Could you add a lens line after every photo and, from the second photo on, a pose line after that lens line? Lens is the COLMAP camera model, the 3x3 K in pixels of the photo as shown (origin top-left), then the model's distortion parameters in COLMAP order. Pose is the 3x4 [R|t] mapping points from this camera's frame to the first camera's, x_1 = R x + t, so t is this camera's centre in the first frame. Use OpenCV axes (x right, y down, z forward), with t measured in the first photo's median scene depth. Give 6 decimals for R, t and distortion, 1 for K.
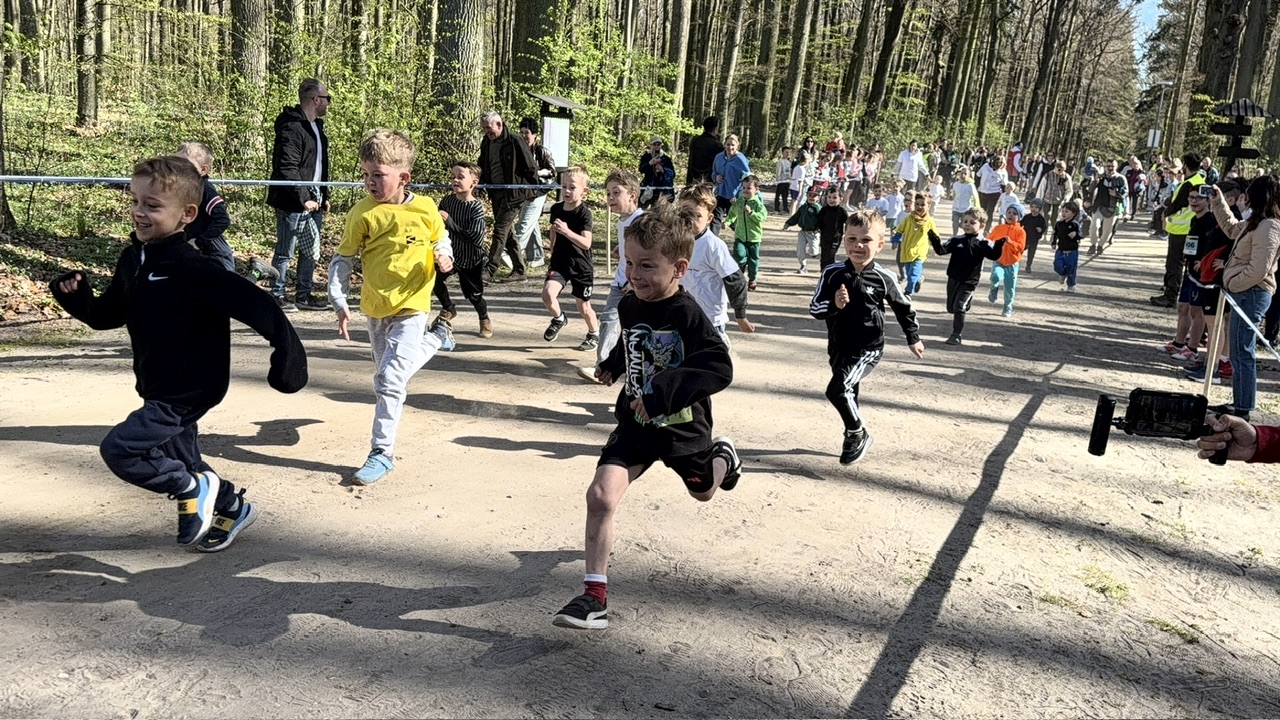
lens RADIAL K [[1127.2, 0, 640.0], [0, 1127.2, 360.0], [0, 0, 1]] dist [0.136736, -0.246029]
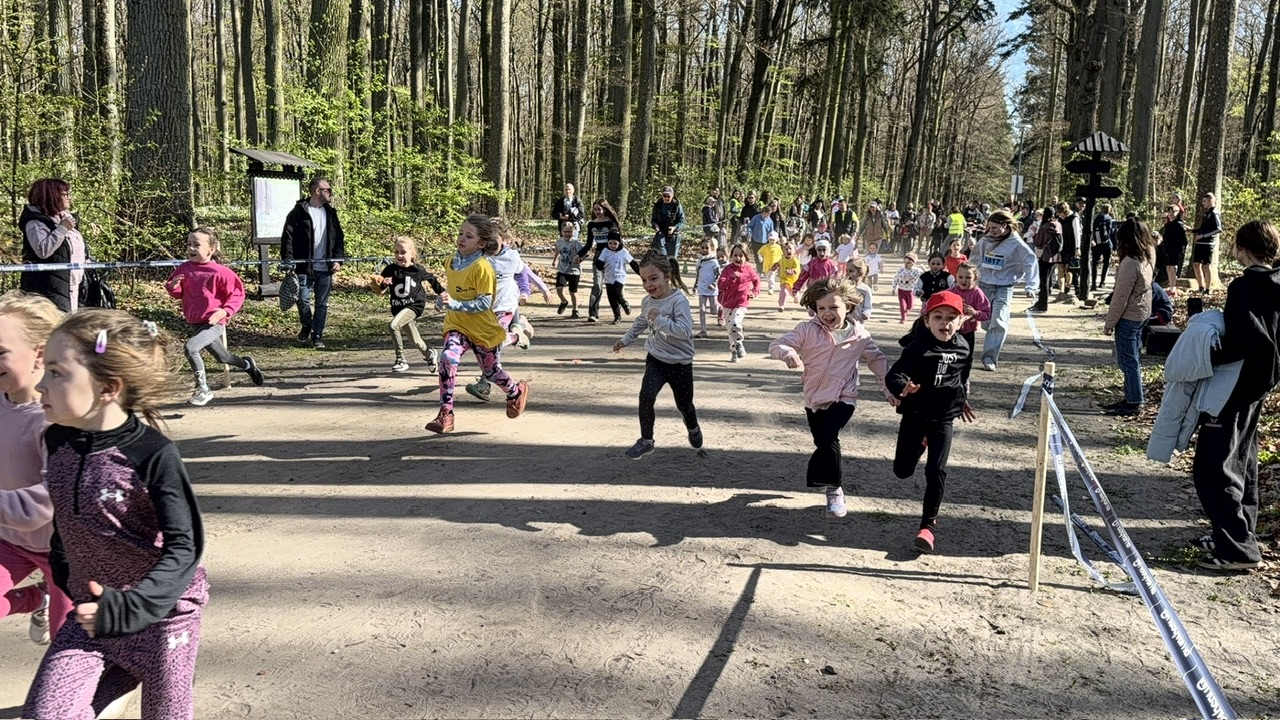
lens RADIAL K [[1129.8, 0, 623.2], [0, 1129.8, 381.2], [0, 0, 1]] dist [0.129861, -0.236256]
pose [[0.996322, -0.052810, 0.067482, 0.087491], [0.055648, 0.997613, -0.040894, -0.017720], [-0.065162, 0.044499, 0.996882, 0.145803]]
